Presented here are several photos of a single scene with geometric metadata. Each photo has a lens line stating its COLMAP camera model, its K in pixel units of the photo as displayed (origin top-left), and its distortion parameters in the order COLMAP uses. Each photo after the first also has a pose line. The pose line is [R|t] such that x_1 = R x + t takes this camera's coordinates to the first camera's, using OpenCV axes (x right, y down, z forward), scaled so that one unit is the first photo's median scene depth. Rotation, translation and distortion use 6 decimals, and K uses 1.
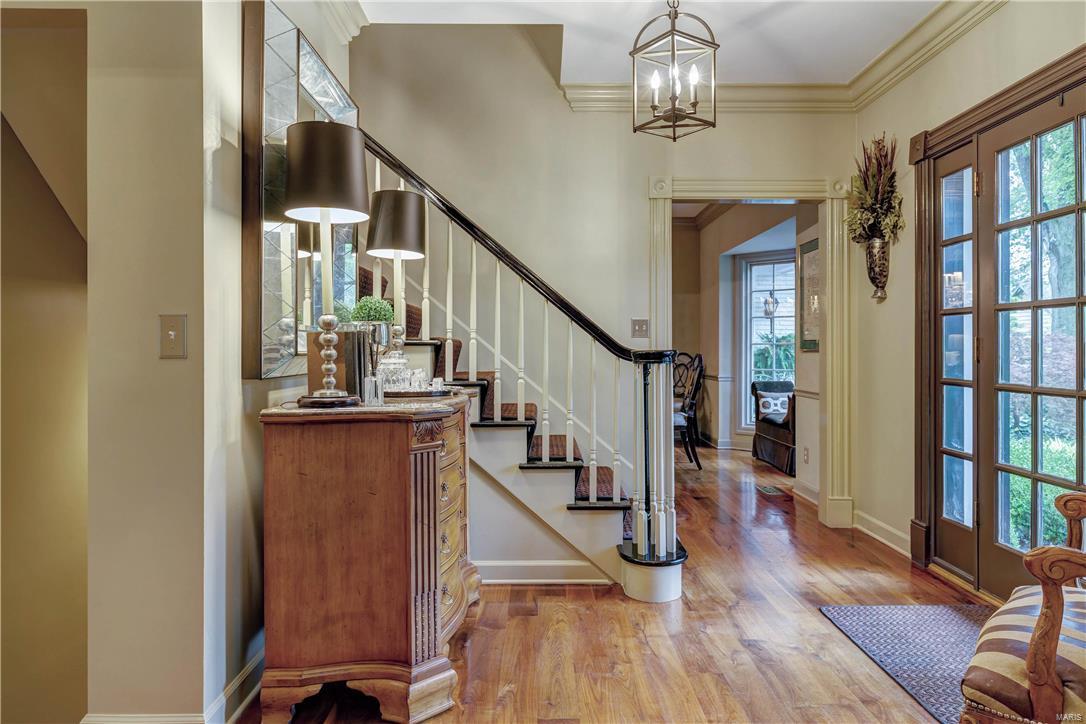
lens RADIAL K [[723.4, 0, 567.3], [0, 723.4, 350.6], [0, 0, 1]] dist [0.003974, -0.003040]
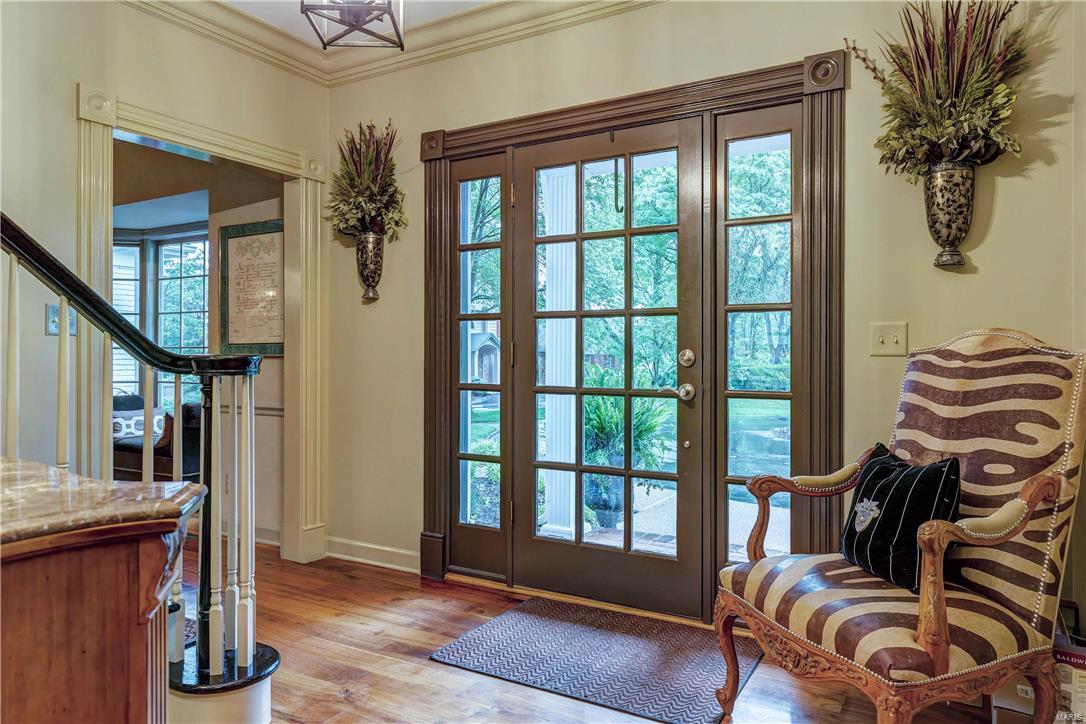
lens RADIAL K [[723.4, 0, 546.6], [0, 723.4, 356.1], [0, 0, 1]] dist [0.003974, -0.003040]
pose [[0.519559, 0.000518, 0.854434, -0.277965], [0.001833, 0.999997, -0.001722, 0.002629], [-0.854432, 0.002461, 0.519557, 0.398053]]
